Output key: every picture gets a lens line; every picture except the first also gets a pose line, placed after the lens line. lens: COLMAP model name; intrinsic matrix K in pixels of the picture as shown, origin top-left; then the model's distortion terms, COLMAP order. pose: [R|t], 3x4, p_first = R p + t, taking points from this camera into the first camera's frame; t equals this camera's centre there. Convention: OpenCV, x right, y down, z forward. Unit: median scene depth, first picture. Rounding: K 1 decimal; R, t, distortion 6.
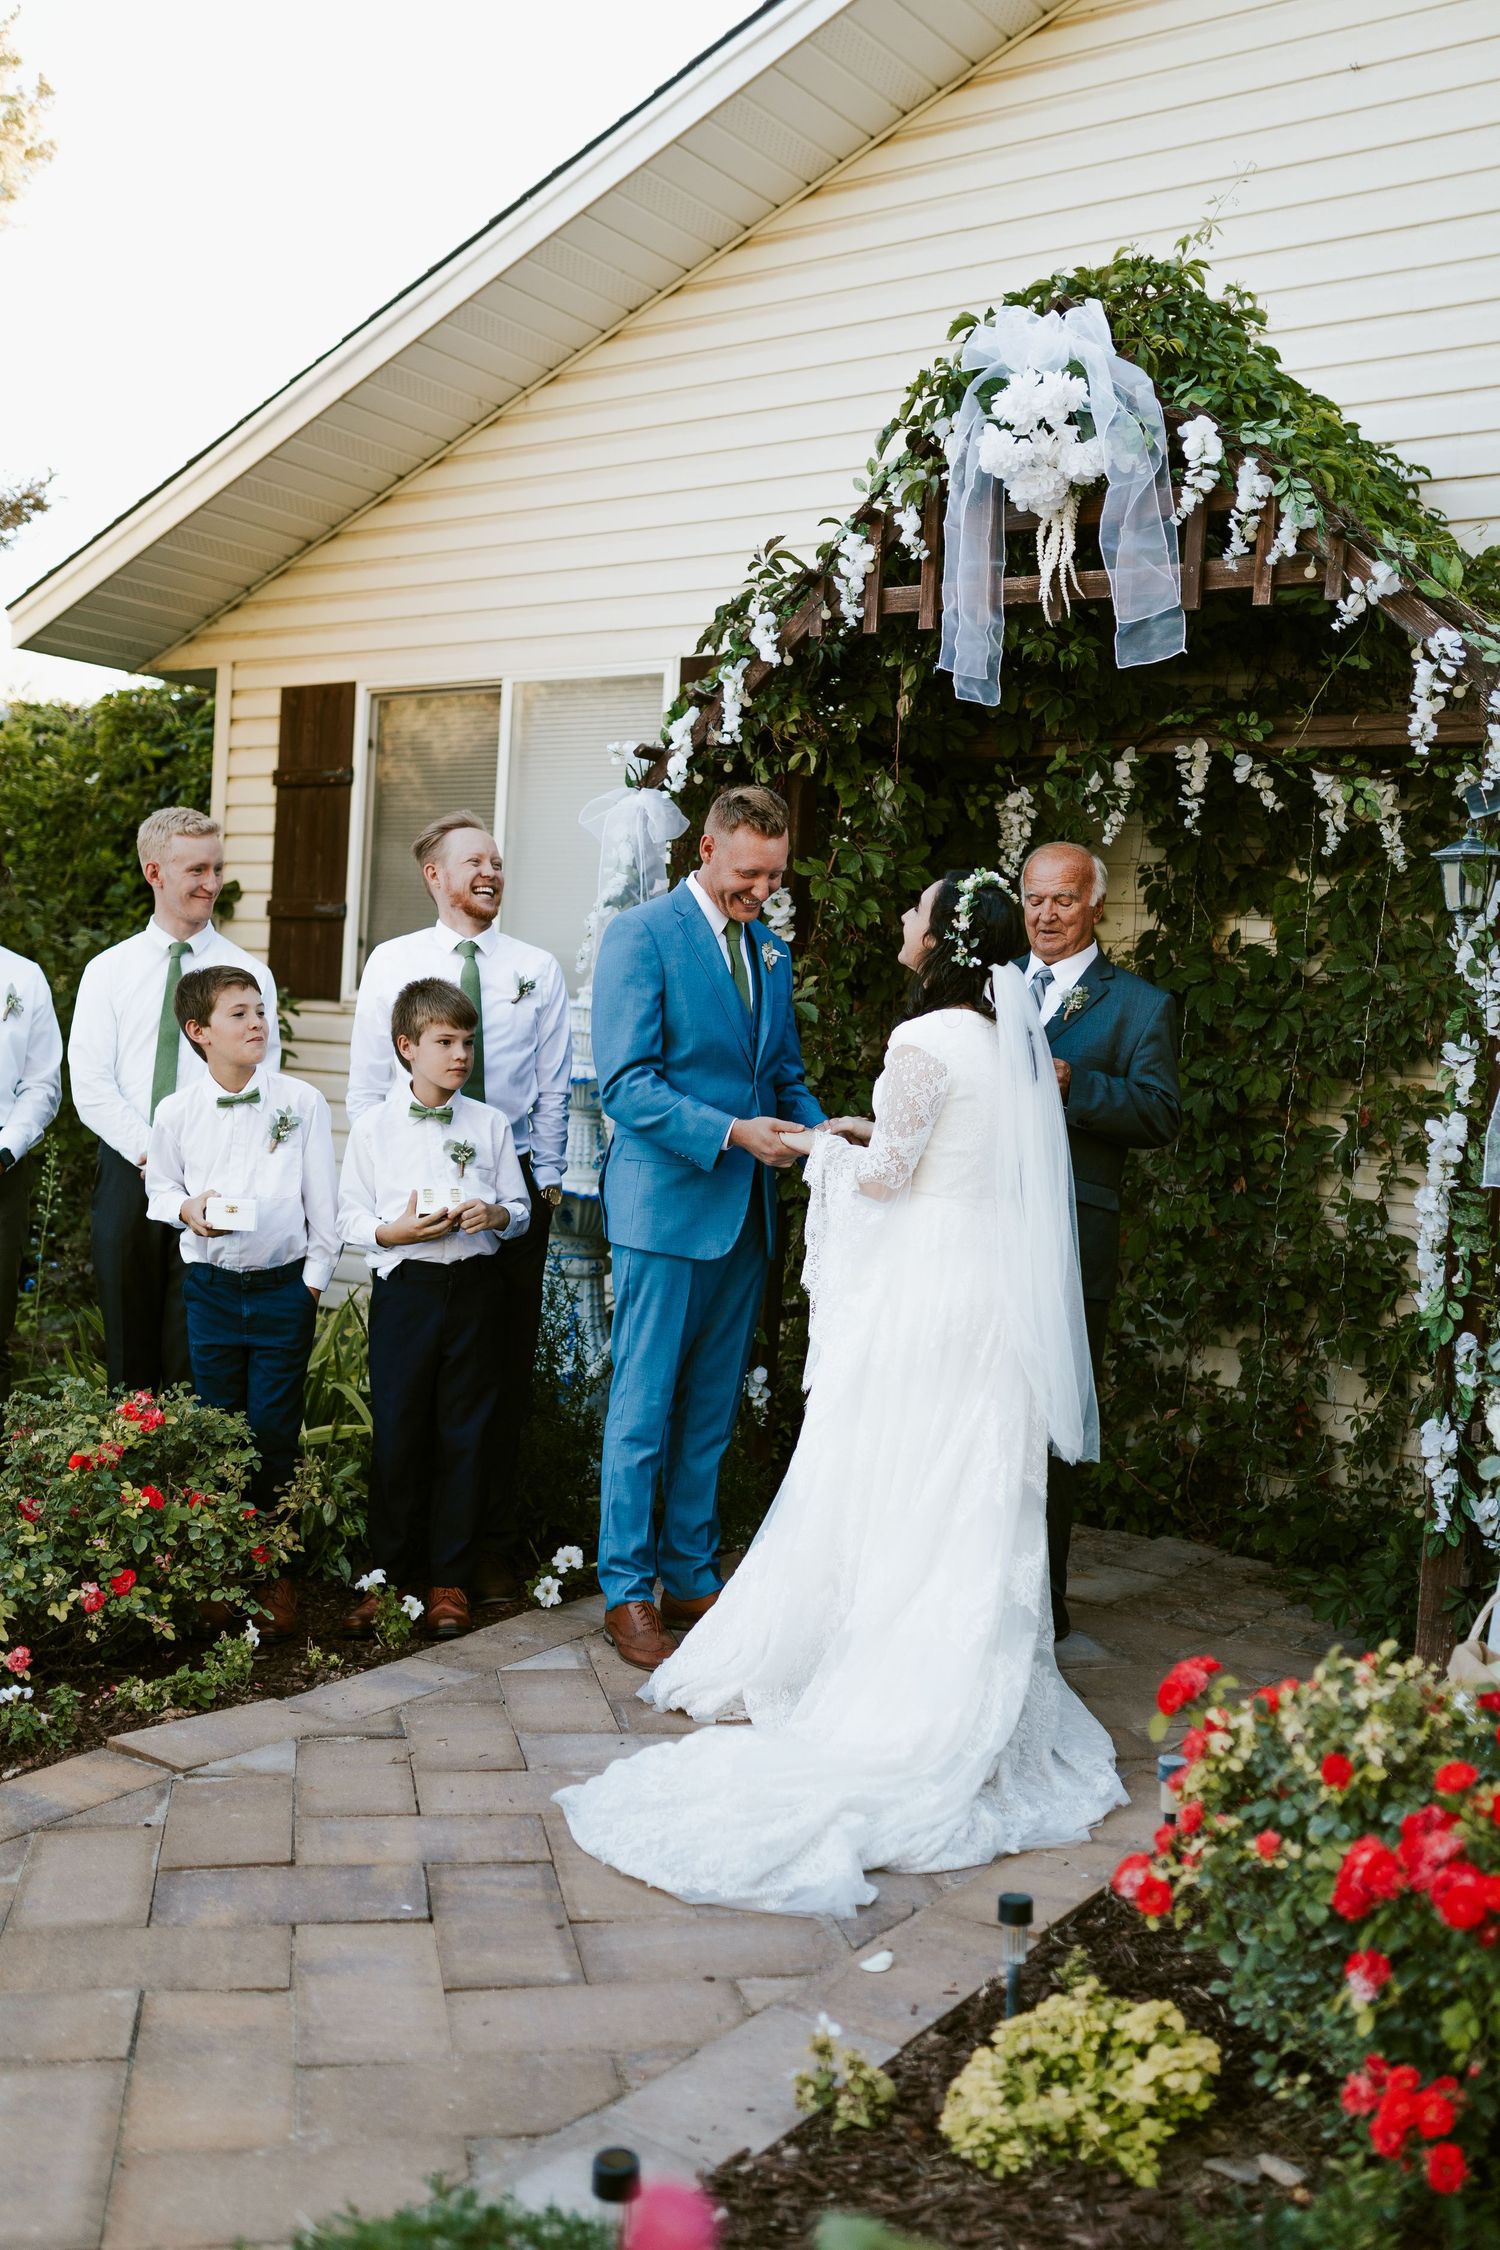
lens RADIAL K [[2118.8, 0, 744.6], [0, 2118.8, 1125.6], [0, 0, 1]] dist [0.002671, 0.000000]
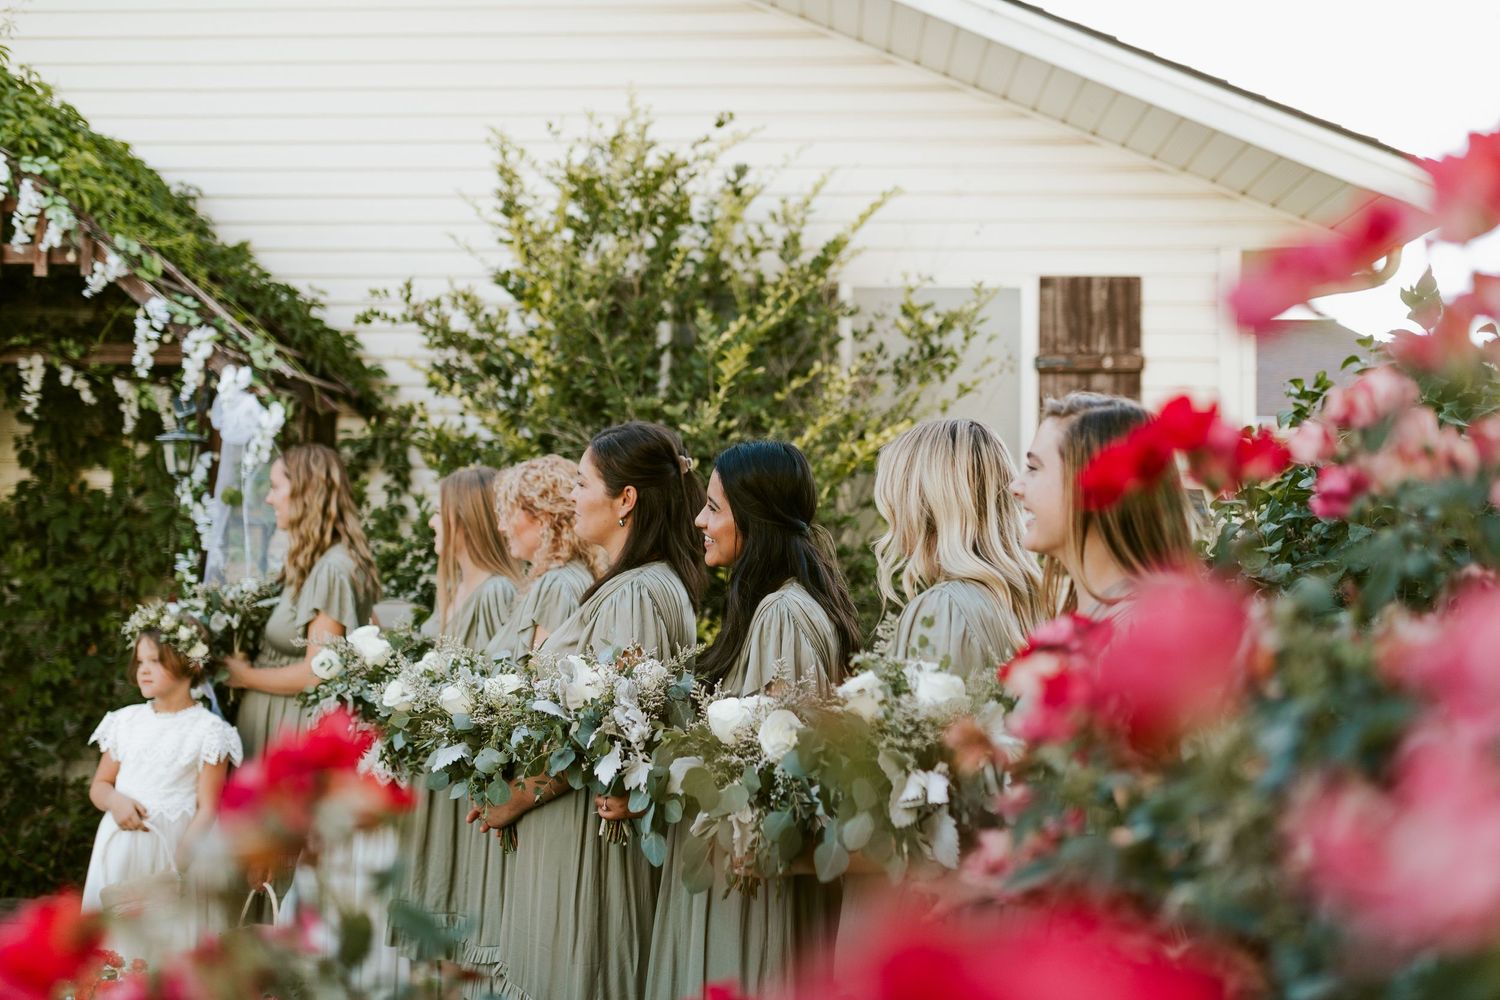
lens RADIAL K [[1412.5, 0, 748.0], [0, 1412.5, 497.8], [0, 0, 1]] dist [0.002671, 0.000000]
pose [[0.846101, -0.024018, 0.532481, 0.119986], [0.056583, 0.997387, -0.044920, -0.009599], [-0.530010, 0.068136, 0.845249, -0.117376]]
